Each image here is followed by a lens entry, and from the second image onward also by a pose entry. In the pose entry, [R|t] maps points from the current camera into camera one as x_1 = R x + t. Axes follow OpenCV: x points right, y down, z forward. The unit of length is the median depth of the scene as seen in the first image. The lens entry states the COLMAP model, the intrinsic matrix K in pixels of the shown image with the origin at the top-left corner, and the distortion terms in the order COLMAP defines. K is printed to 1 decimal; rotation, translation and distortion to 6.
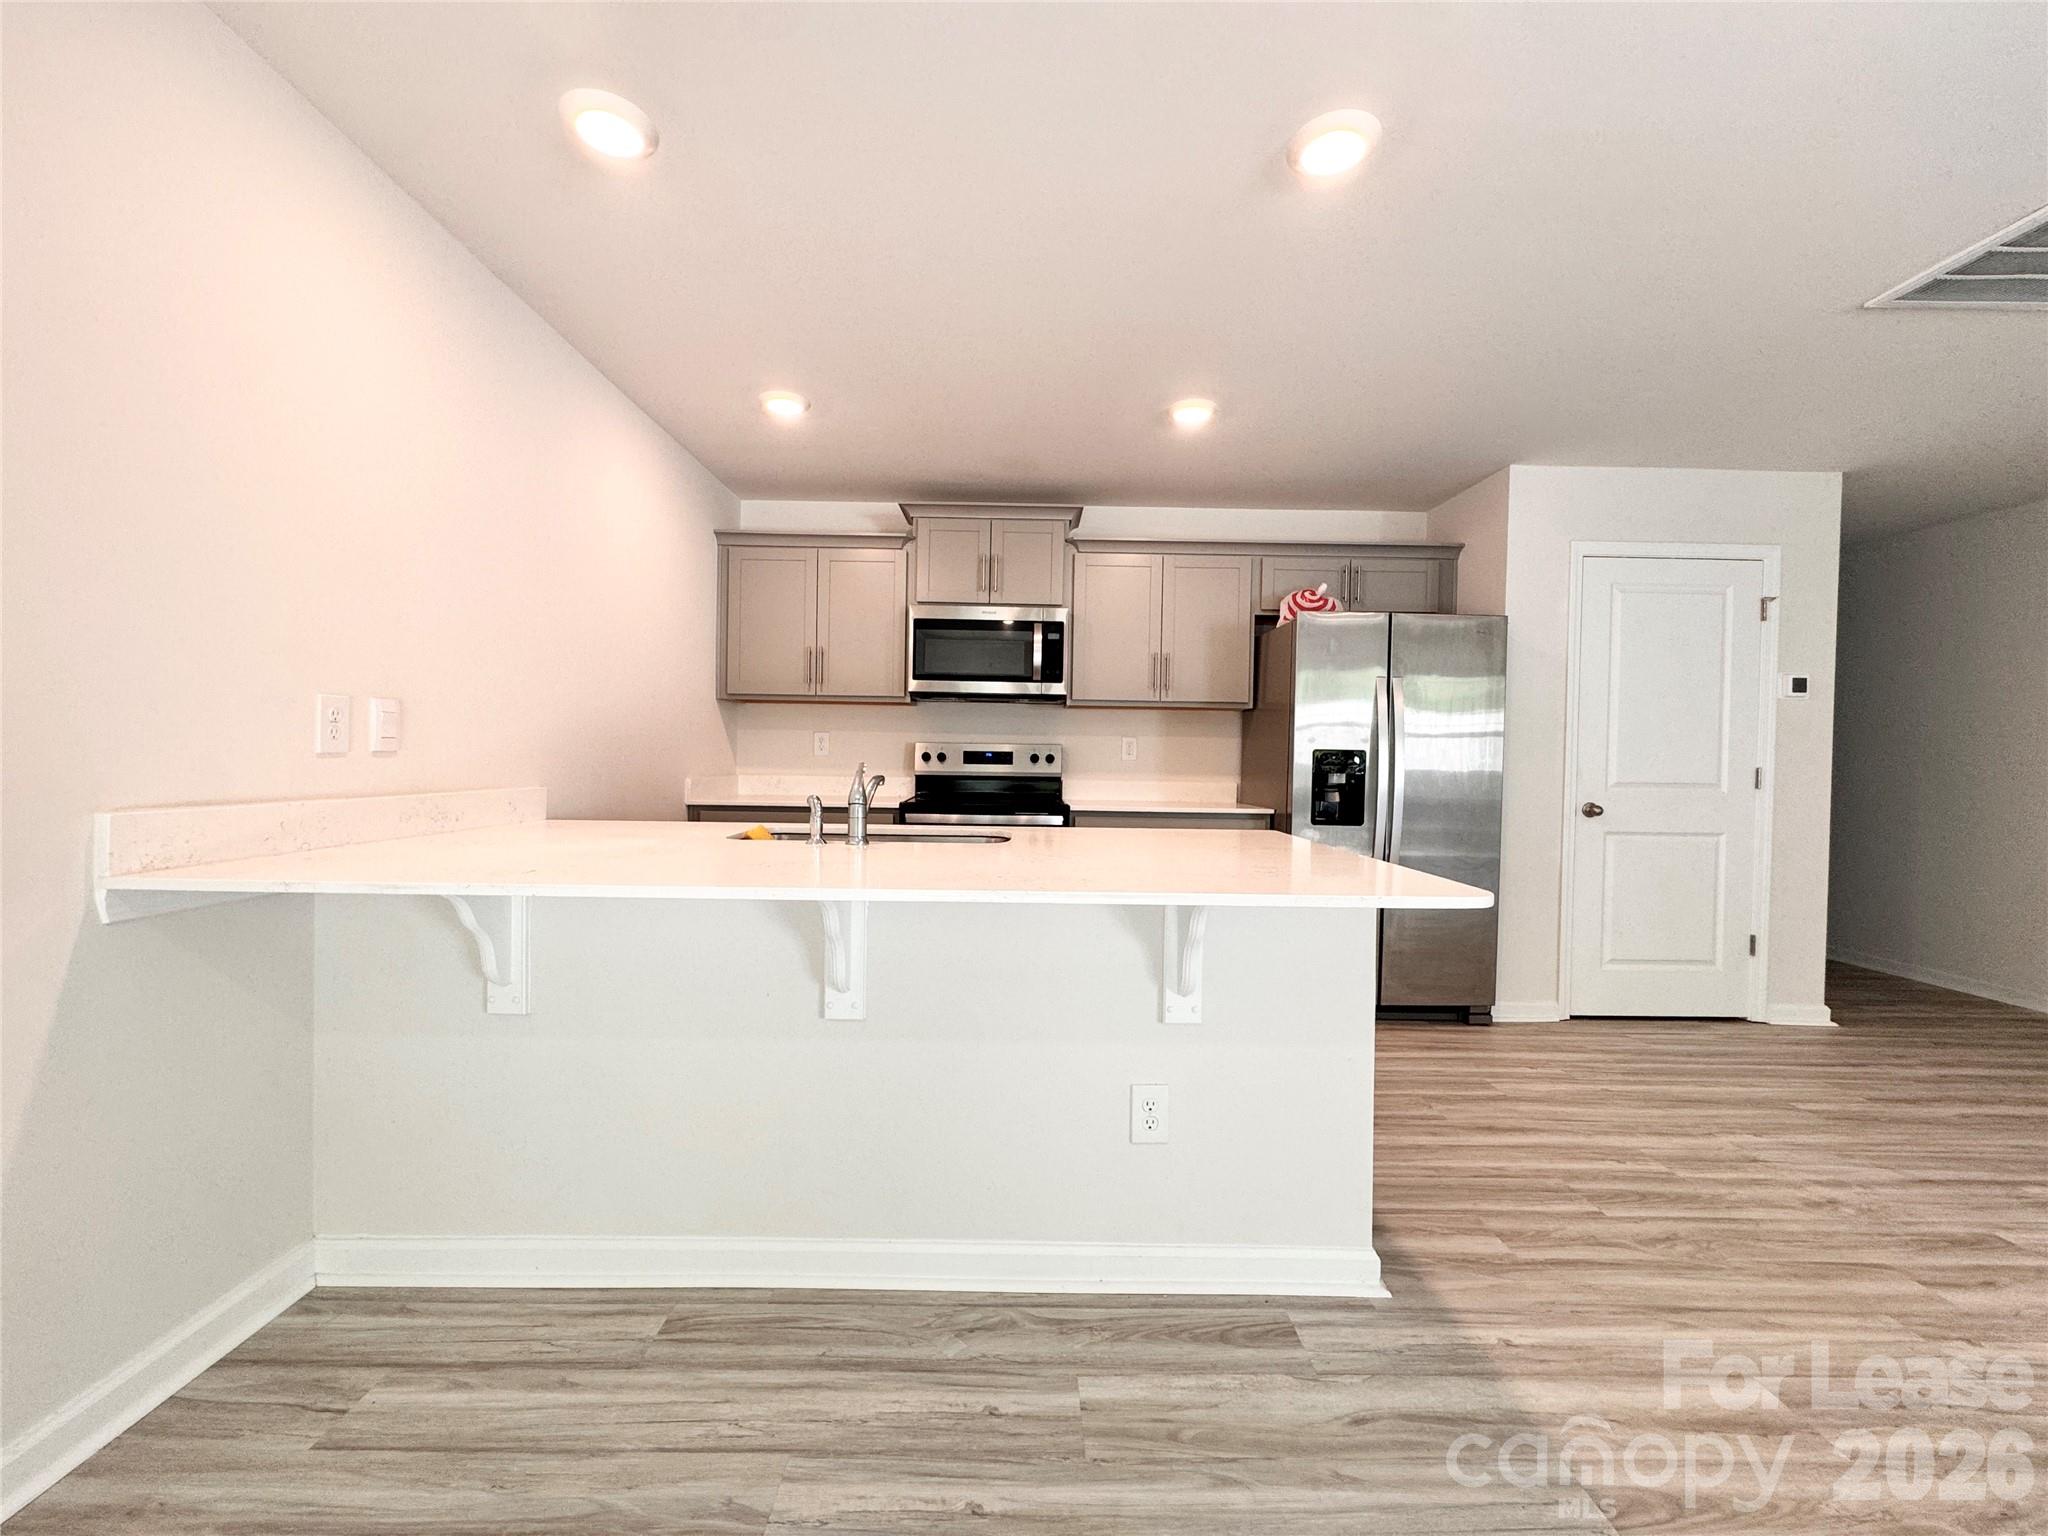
lens RADIAL K [[815.9, 0, 1026.1], [0, 815.9, 766.0], [0, 0, 1]] dist [-0.002842, 0.000018]
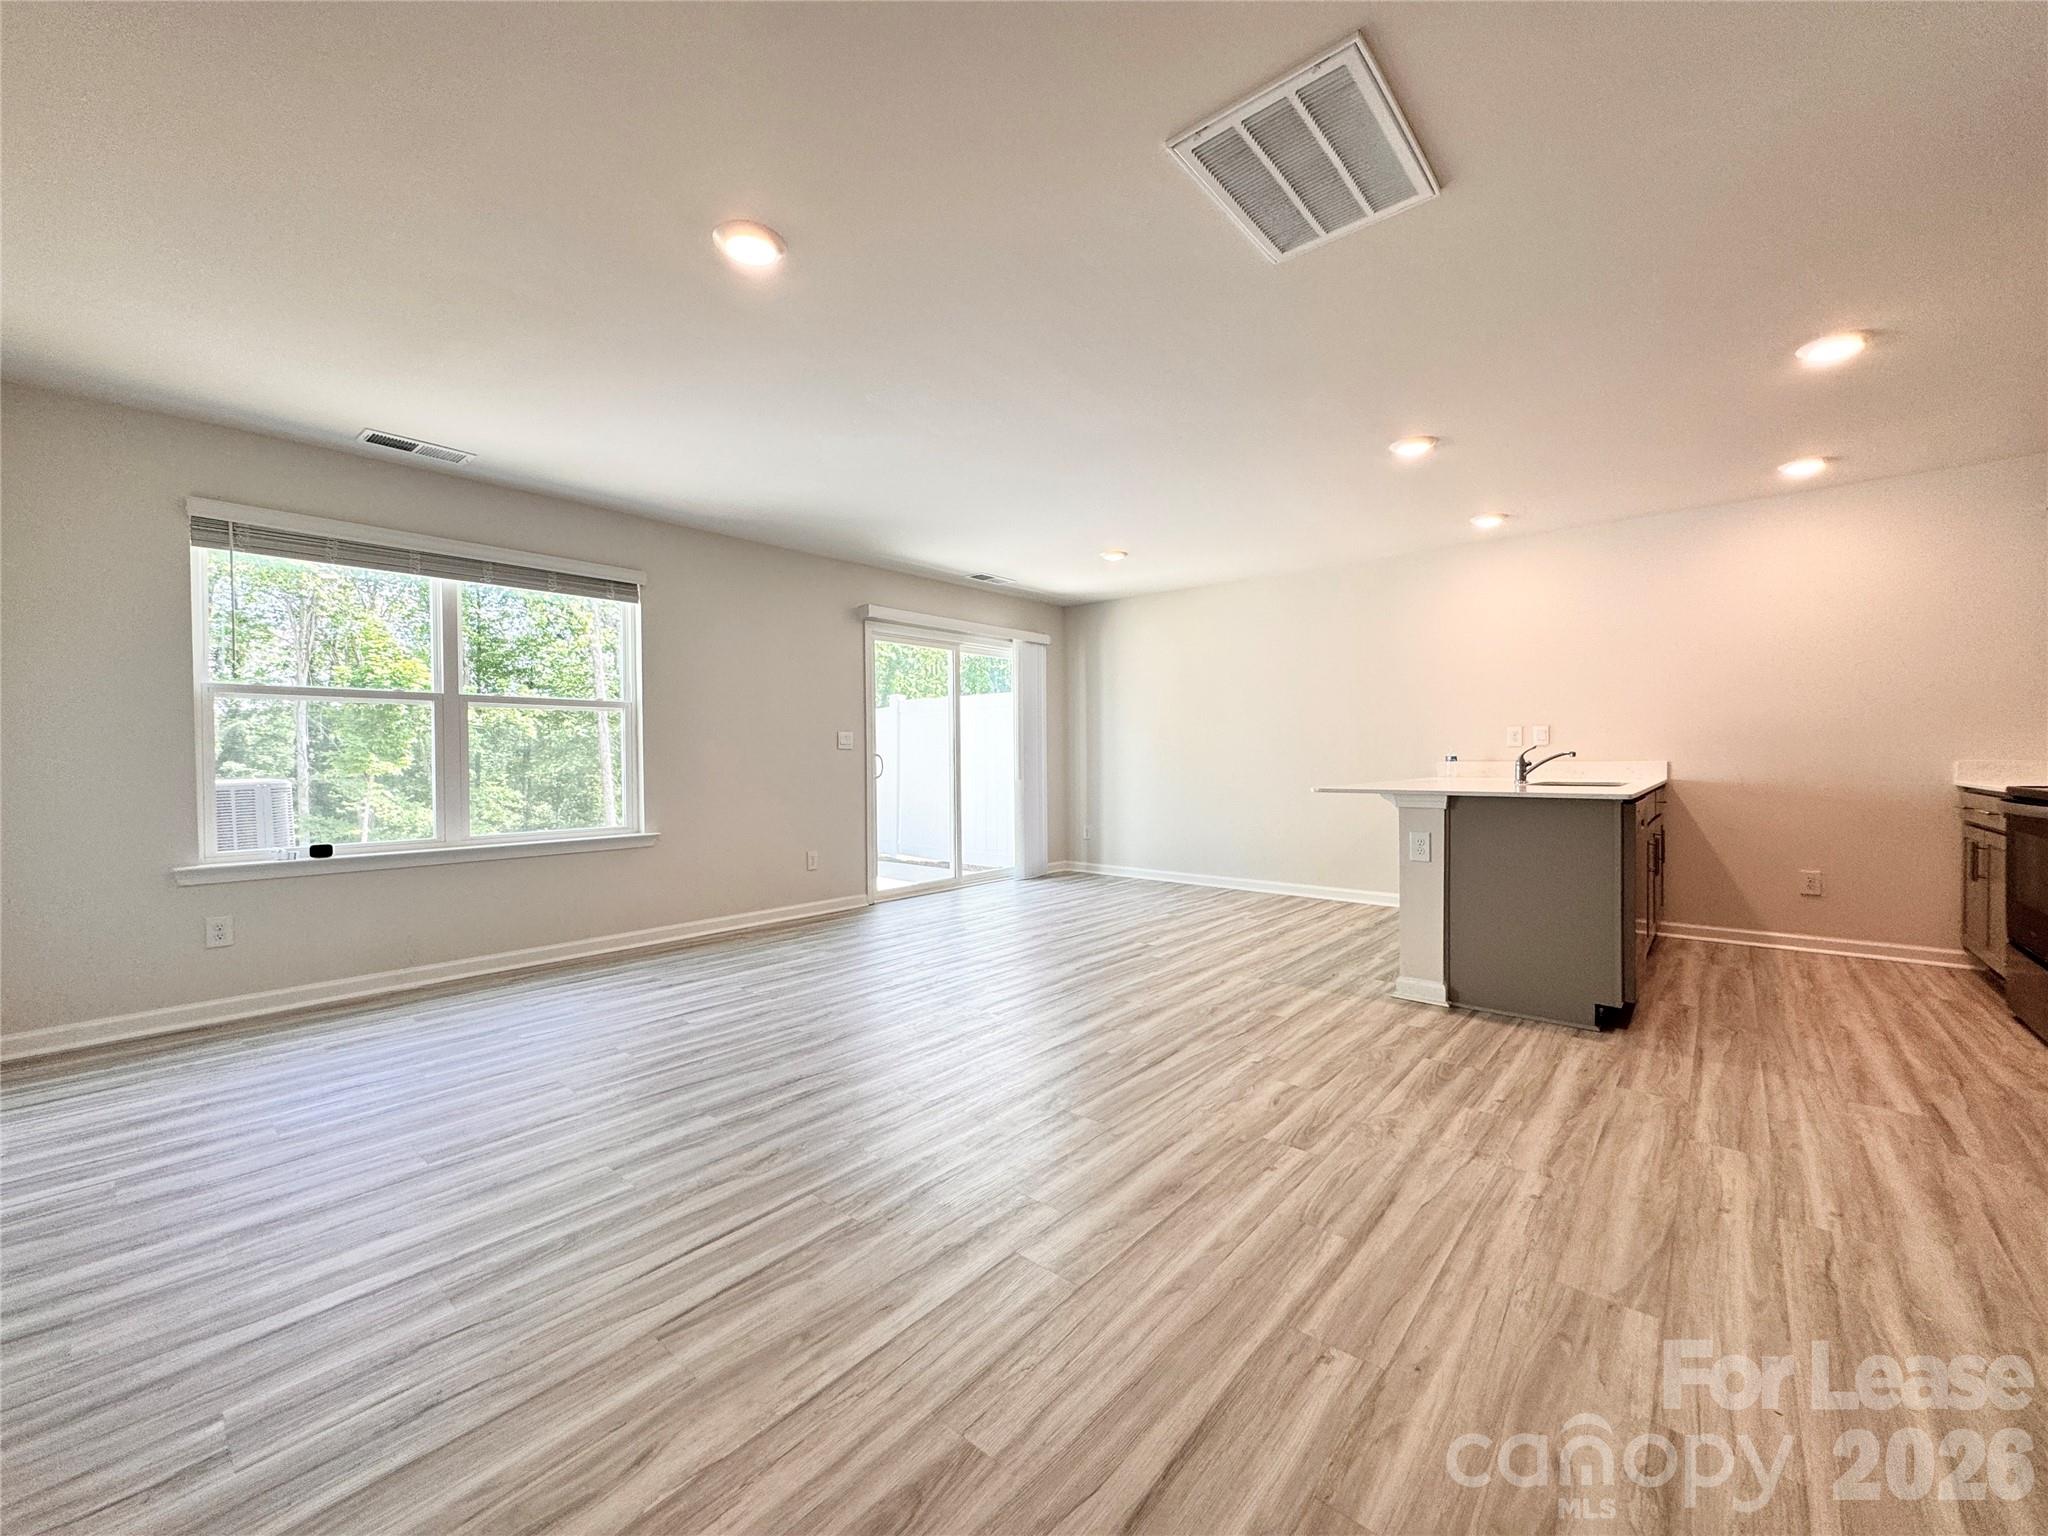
lens RADIAL K [[817.3, 0, 1023.0], [0, 817.3, 766.6], [0, 0, 1]] dist [-0.005188, 0.000870]
pose [[-0.660963, -0.002674, -0.750414, 1.295620], [-0.010504, 0.999929, 0.005689, 0.030347], [0.750345, 0.011642, -0.660944, 0.818103]]
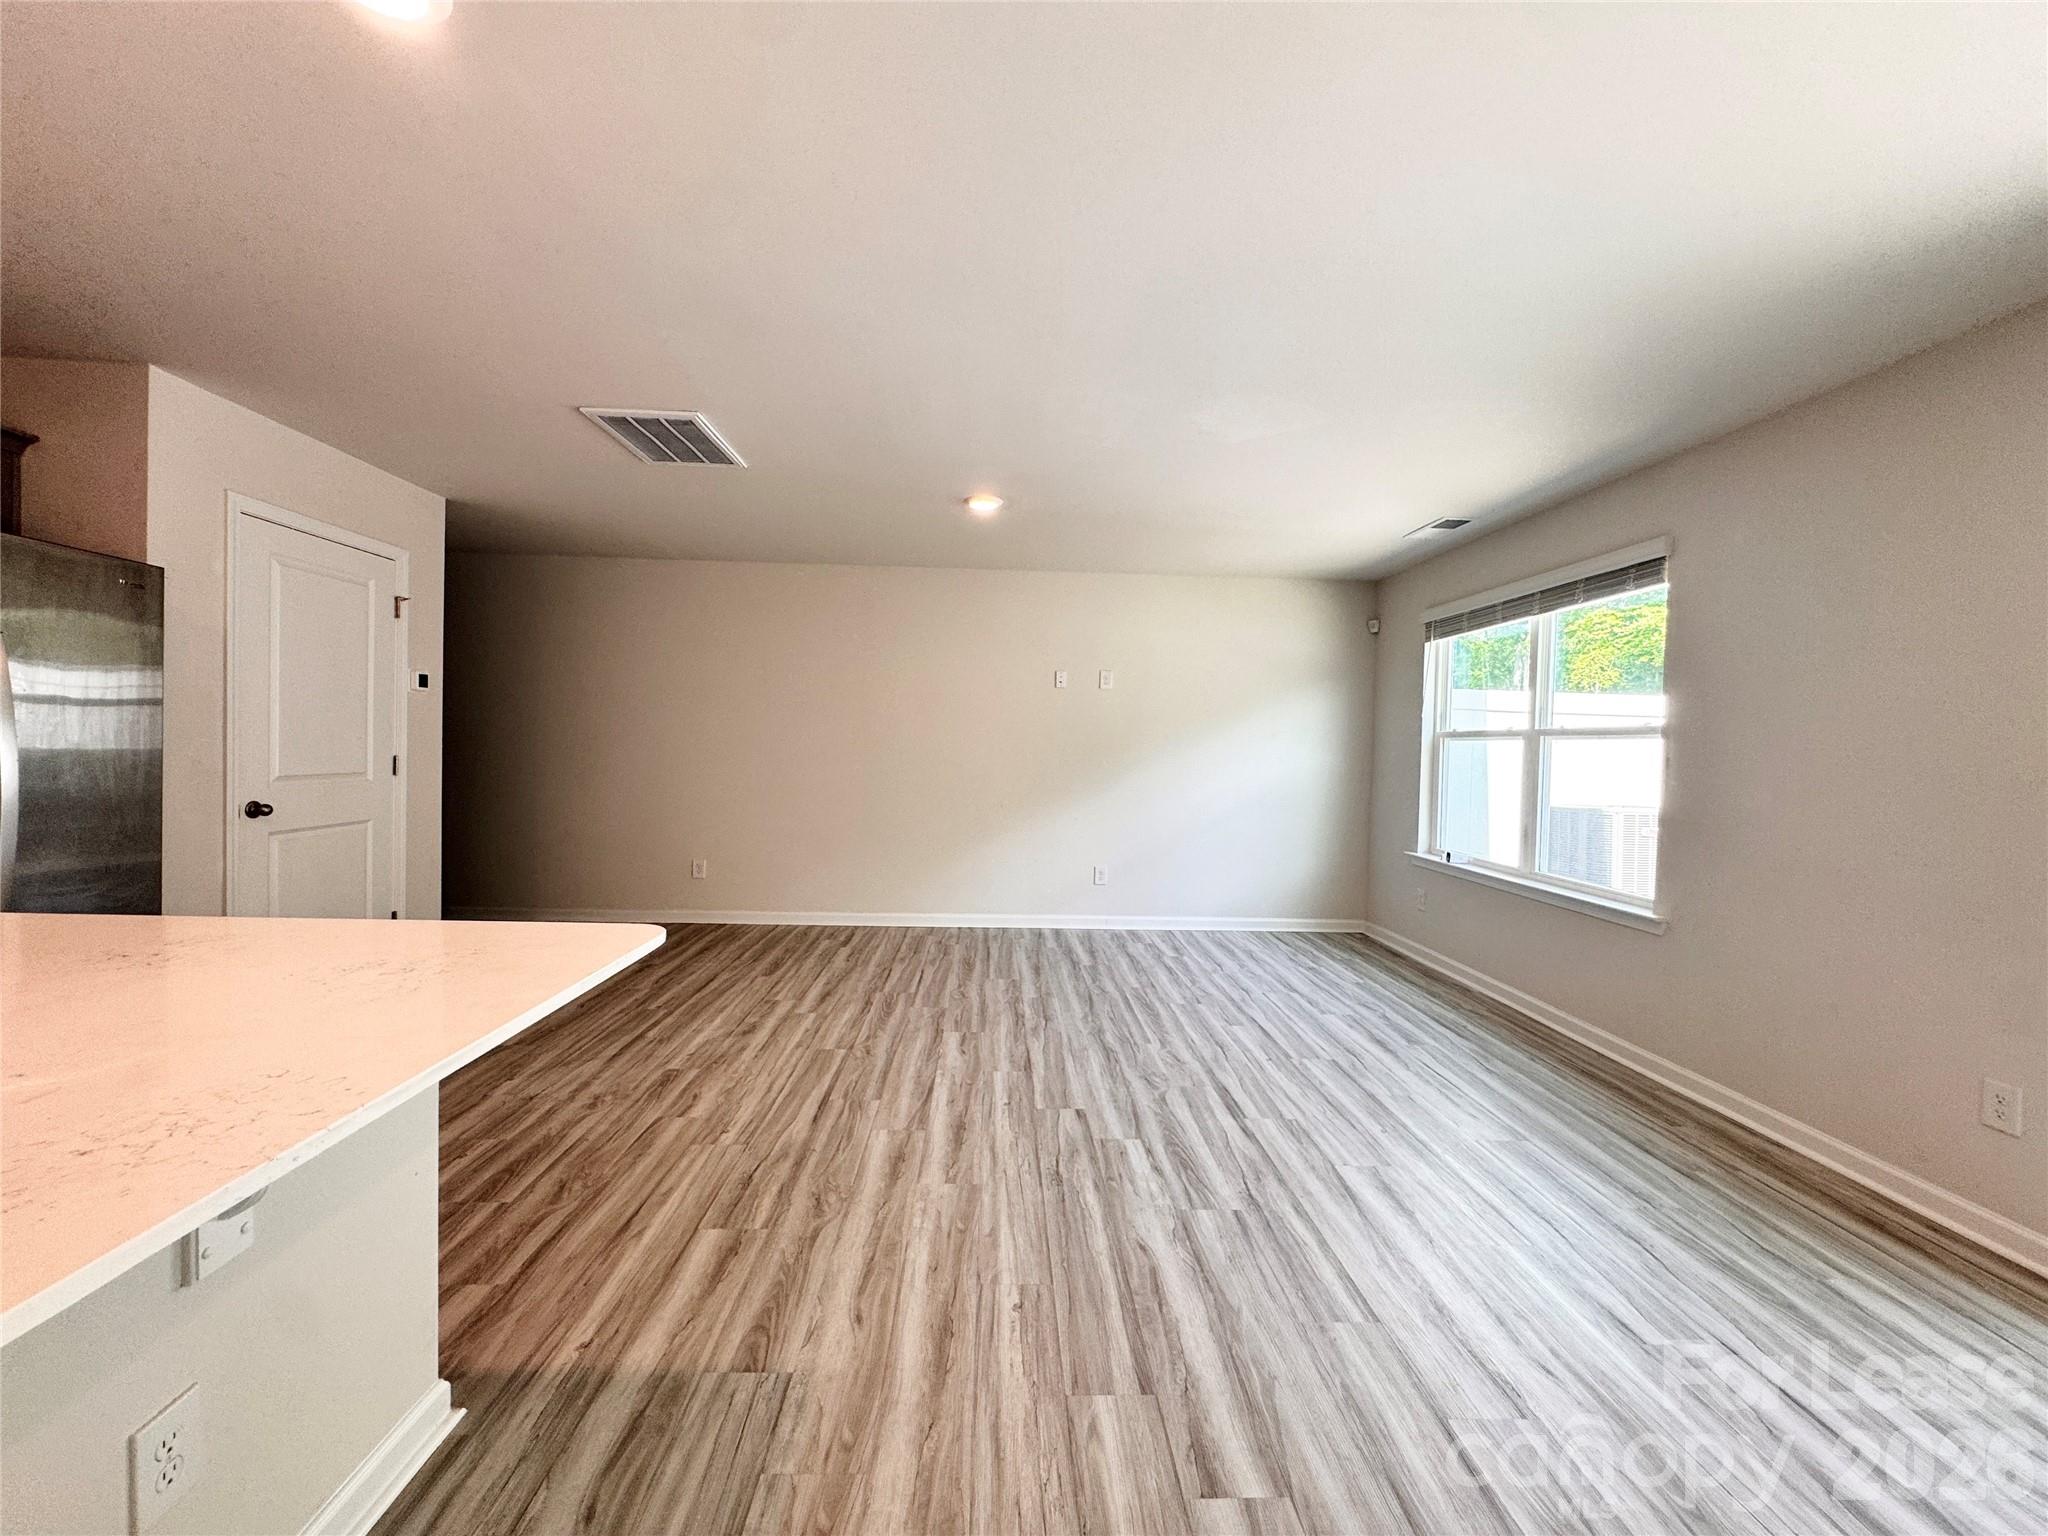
lens RADIAL K [[817.3, 0, 1023.0], [0, 817.3, 766.6], [0, 0, 1]] dist [-0.005188, 0.000870]
pose [[-0.027932, -0.042957, 0.998686, -0.201302], [-0.014535, 0.998988, 0.042564, -0.042337], [-0.999504, -0.013327, -0.028528, 0.213818]]
